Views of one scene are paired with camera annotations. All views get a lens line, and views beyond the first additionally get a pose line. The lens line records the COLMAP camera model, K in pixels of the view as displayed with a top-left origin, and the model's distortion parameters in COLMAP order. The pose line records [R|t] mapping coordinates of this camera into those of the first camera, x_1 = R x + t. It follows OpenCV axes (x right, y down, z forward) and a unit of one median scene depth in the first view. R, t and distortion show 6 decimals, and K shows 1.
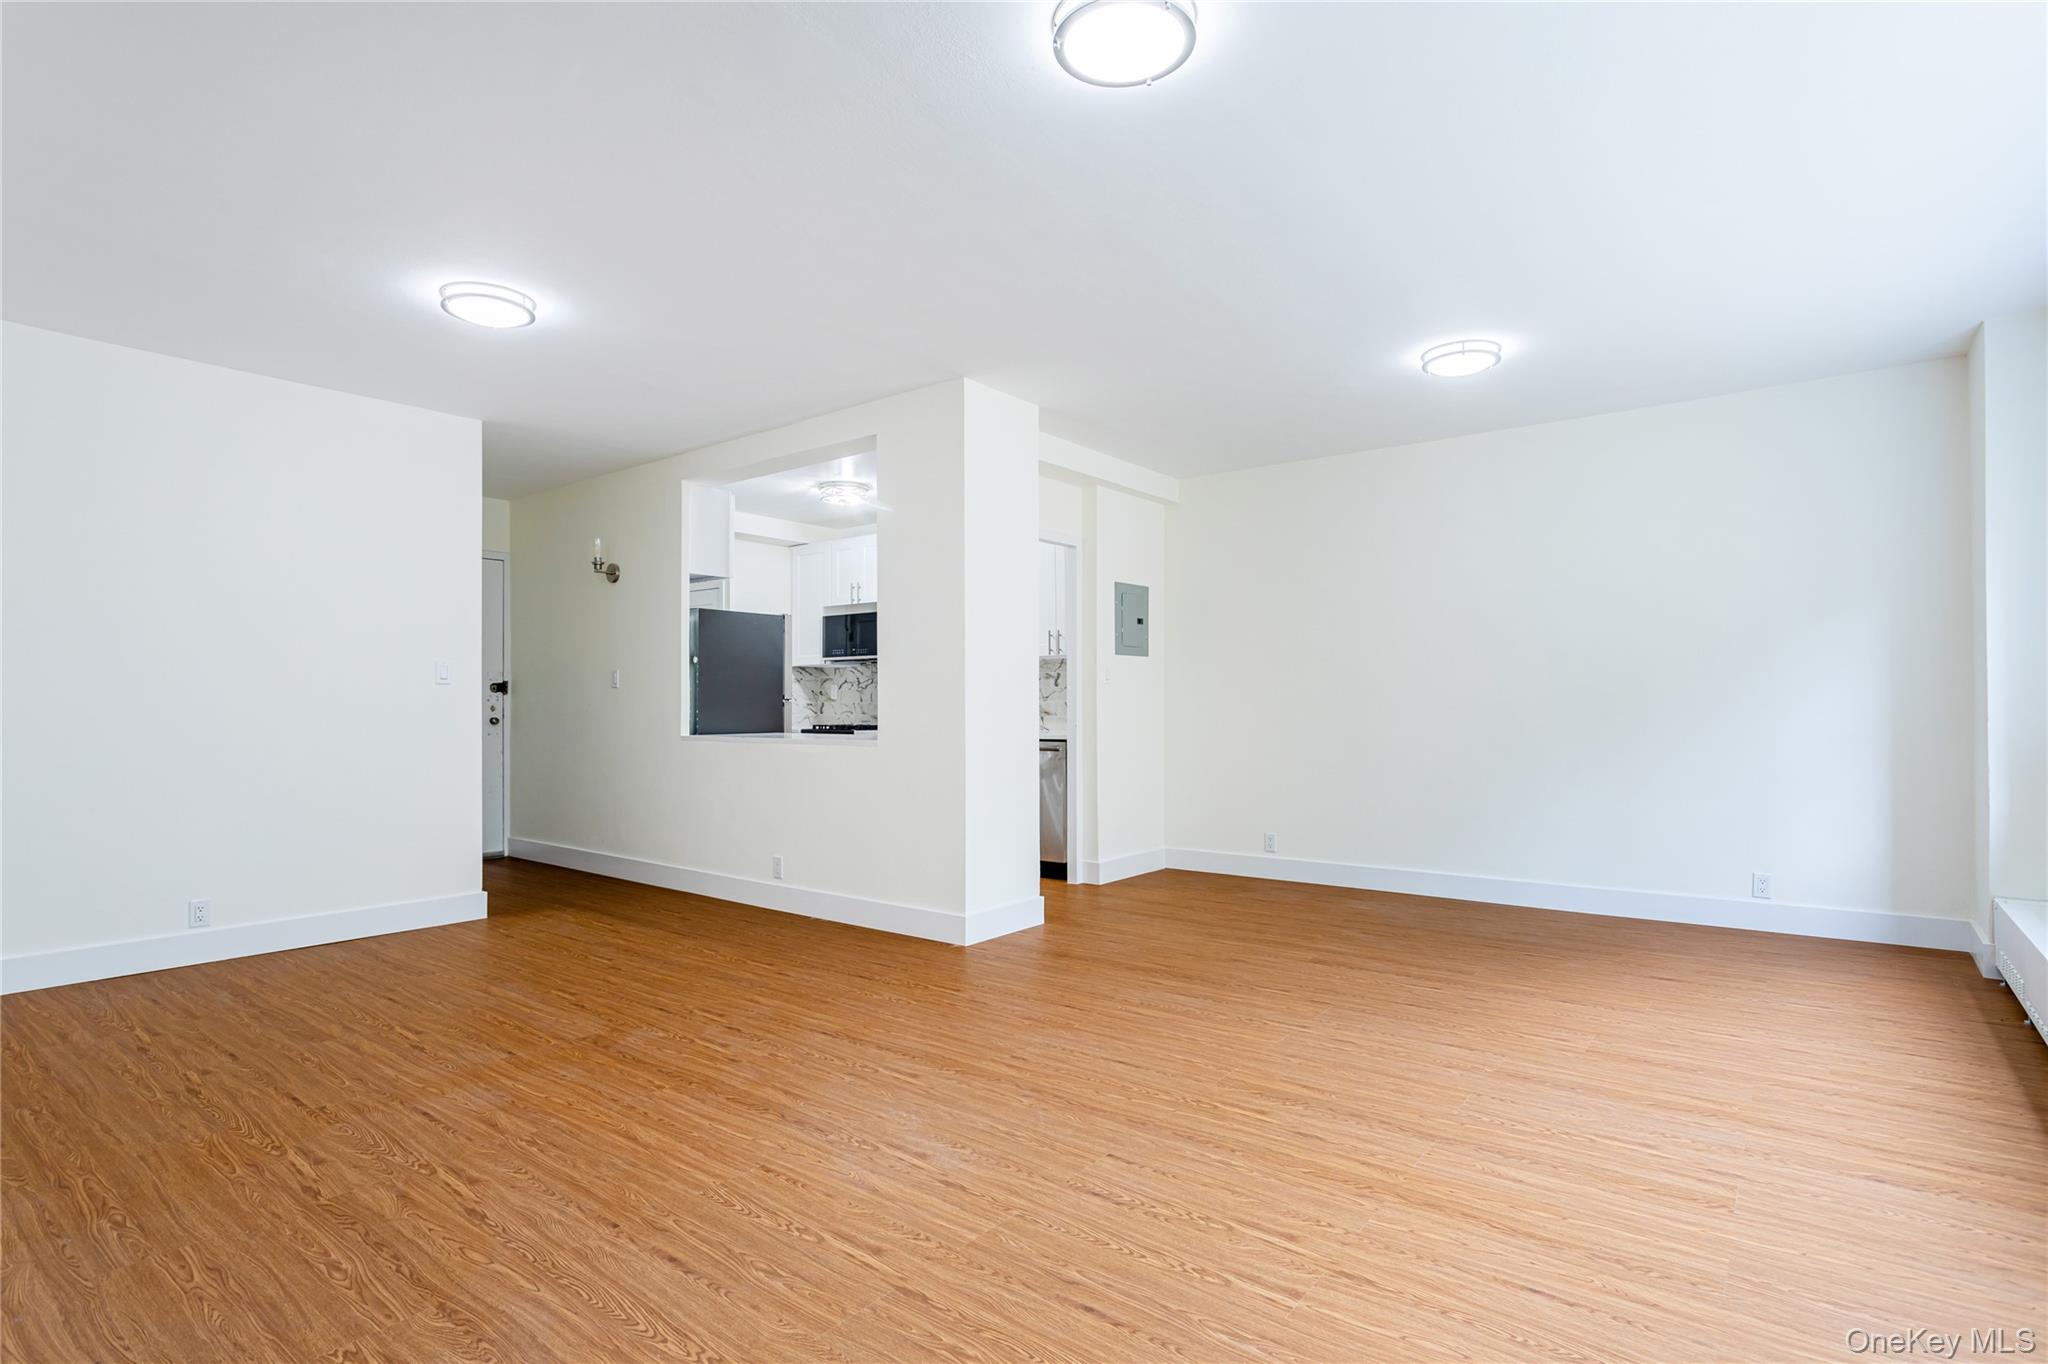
lens RADIAL K [[999.4, 0, 1020.0], [0, 999.4, 687.9], [0, 0, 1]] dist [-0.012341, 0.004061]
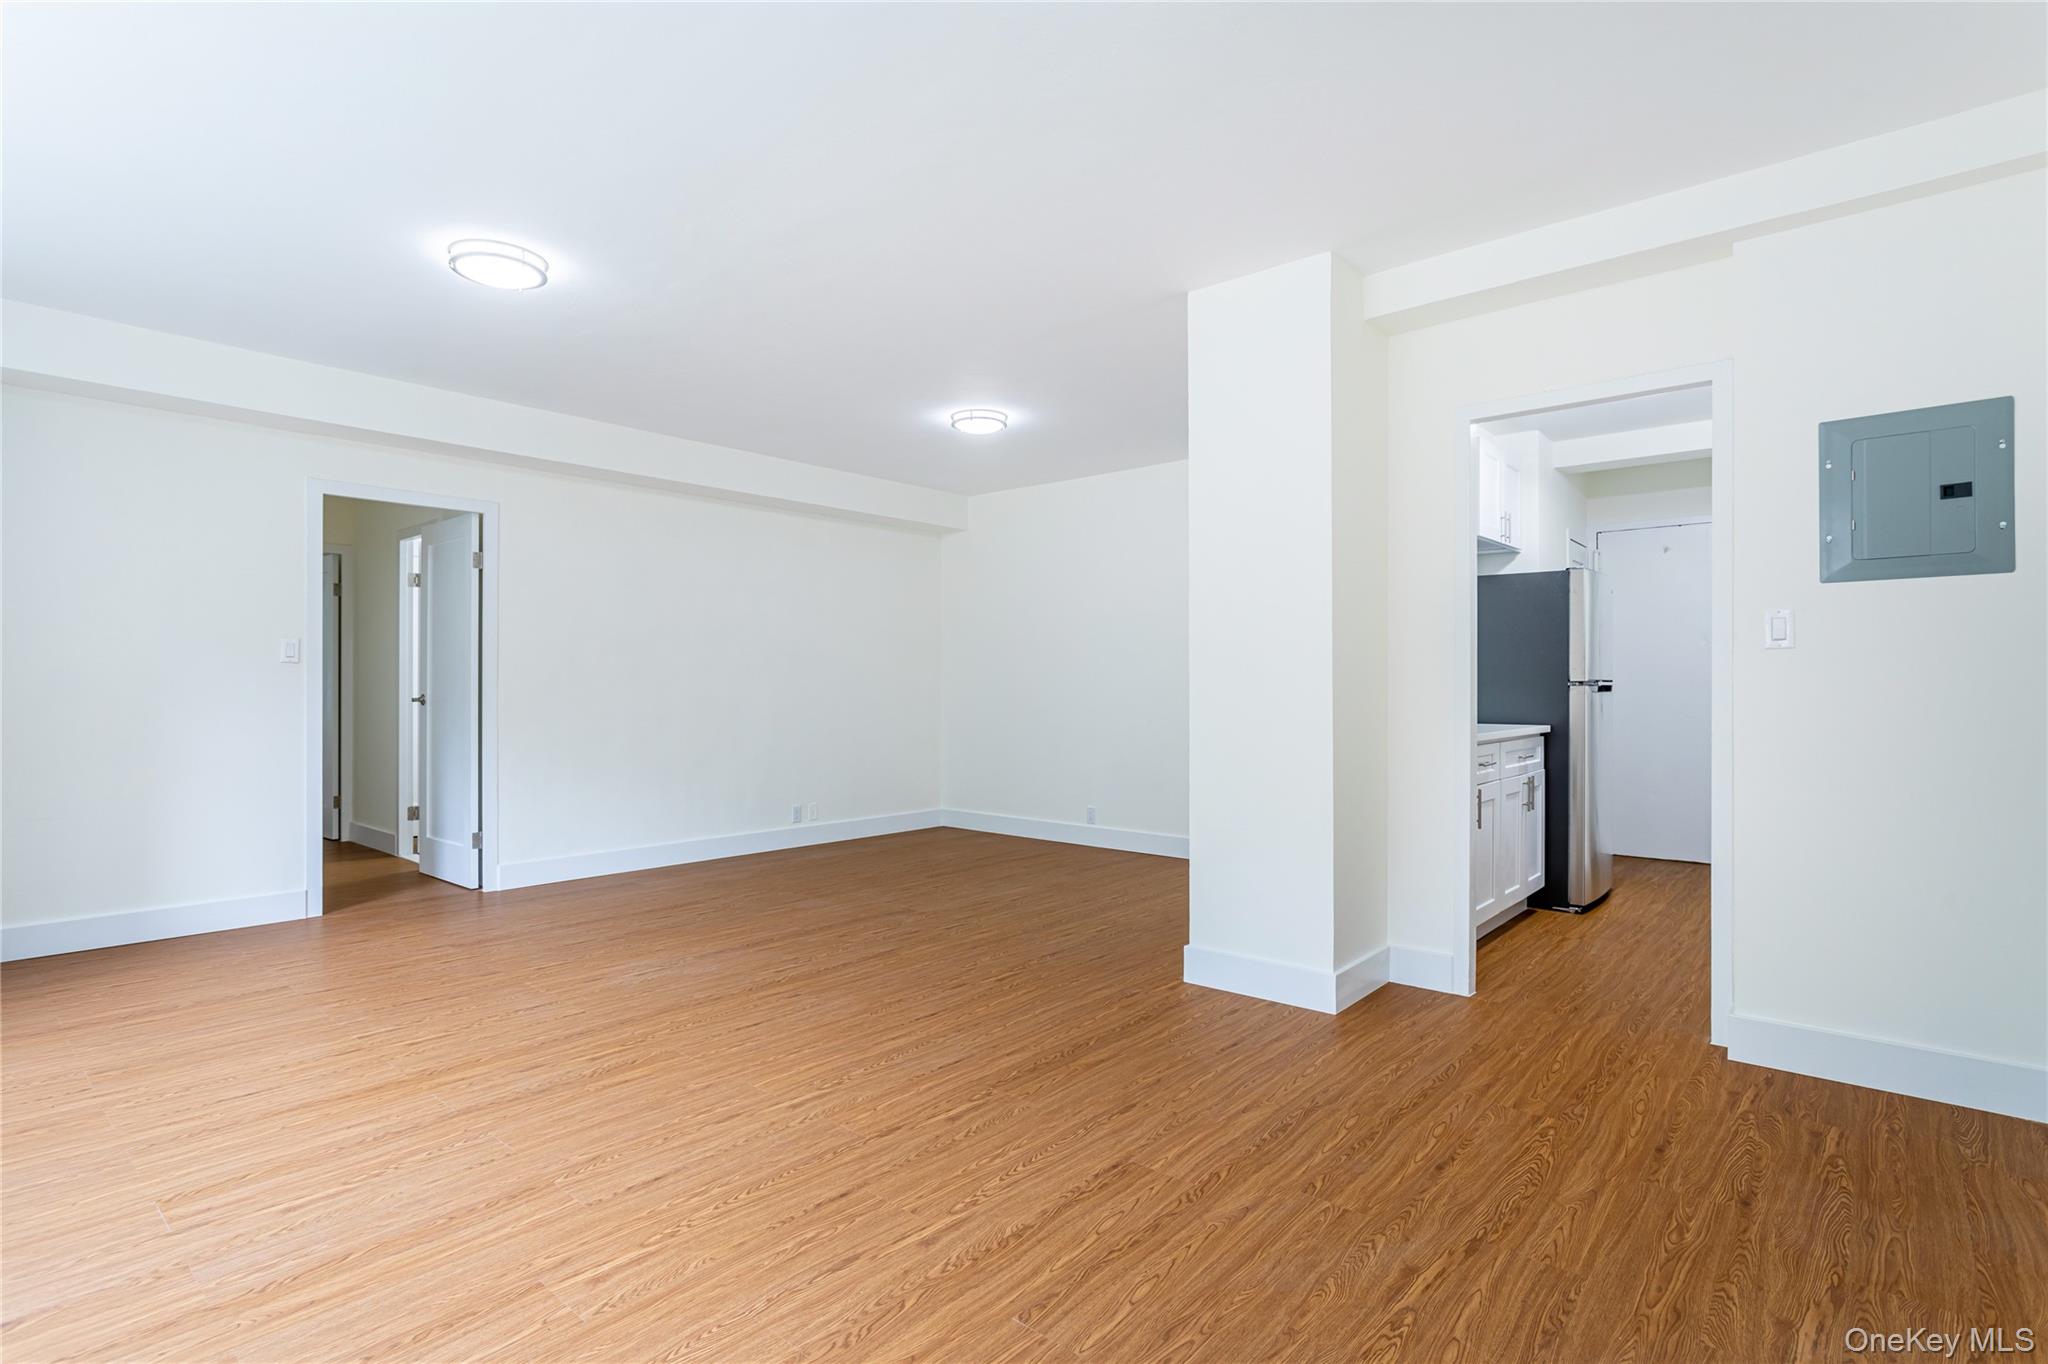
lens RADIAL K [[999.4, 0, 1014.9], [0, 999.4, 689.5], [0, 0, 1]] dist [-0.012341, 0.004061]
pose [[-0.051734, 0.003904, -0.998653, 1.203681], [0.018544, 0.999824, 0.002948, 0.013823], [0.998489, -0.018366, -0.051797, 1.386403]]
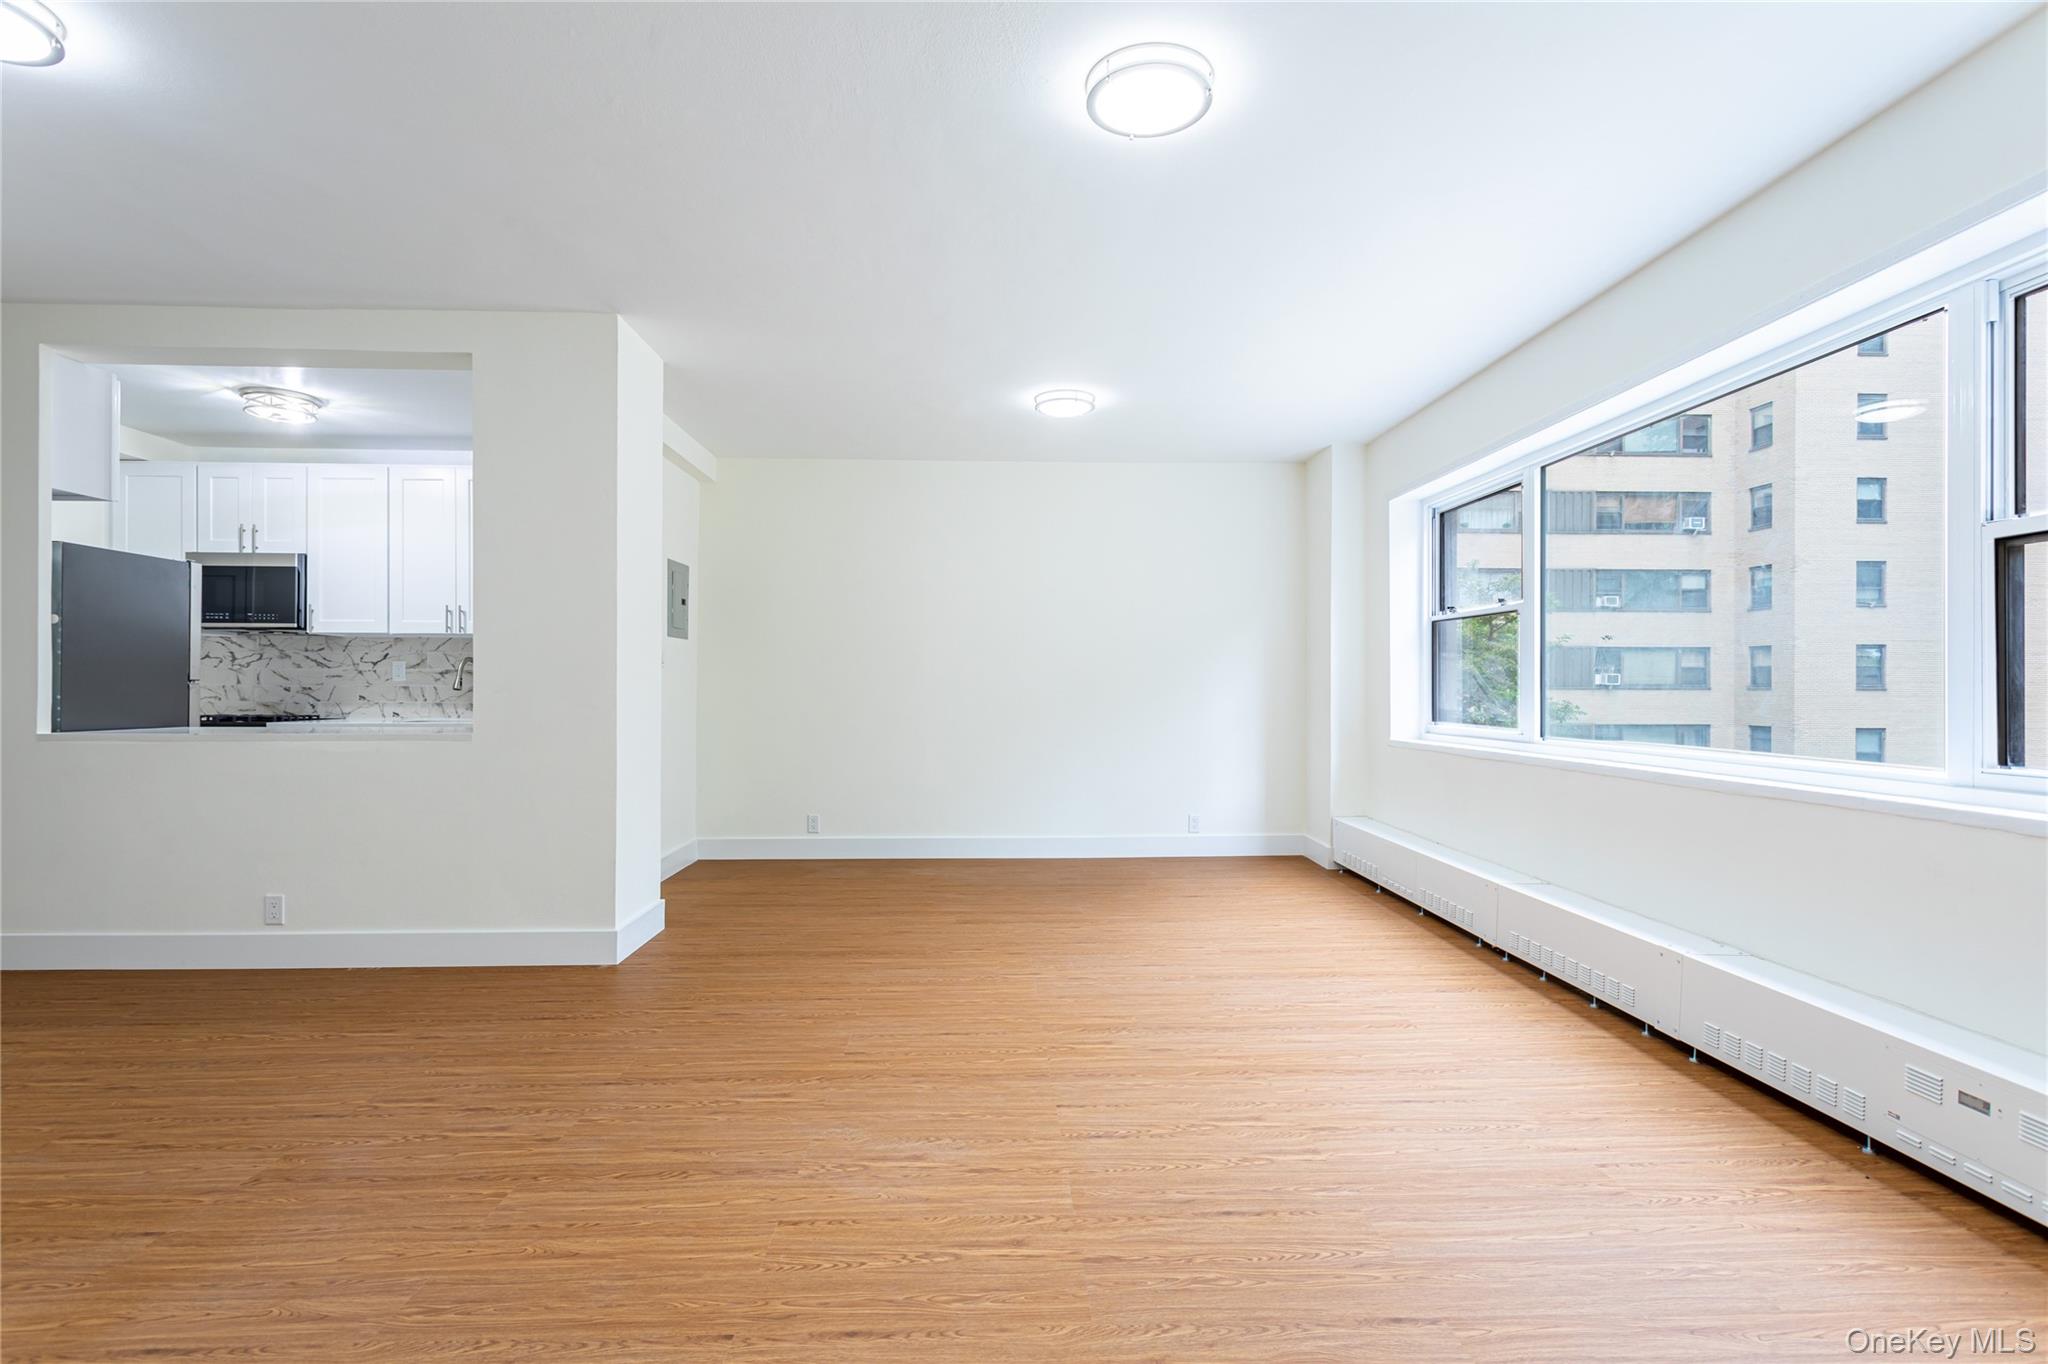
lens RADIAL K [[985.9, 0, 1016.4], [0, 985.9, 686.5], [0, 0, 1]] dist [0.002666, 0.001465]
pose [[0.766478, 0.007623, 0.642225, -0.527168], [-0.016748, 0.999827, 0.008120, 0.000753], [-0.642052, -0.016980, 0.766473, 0.170877]]
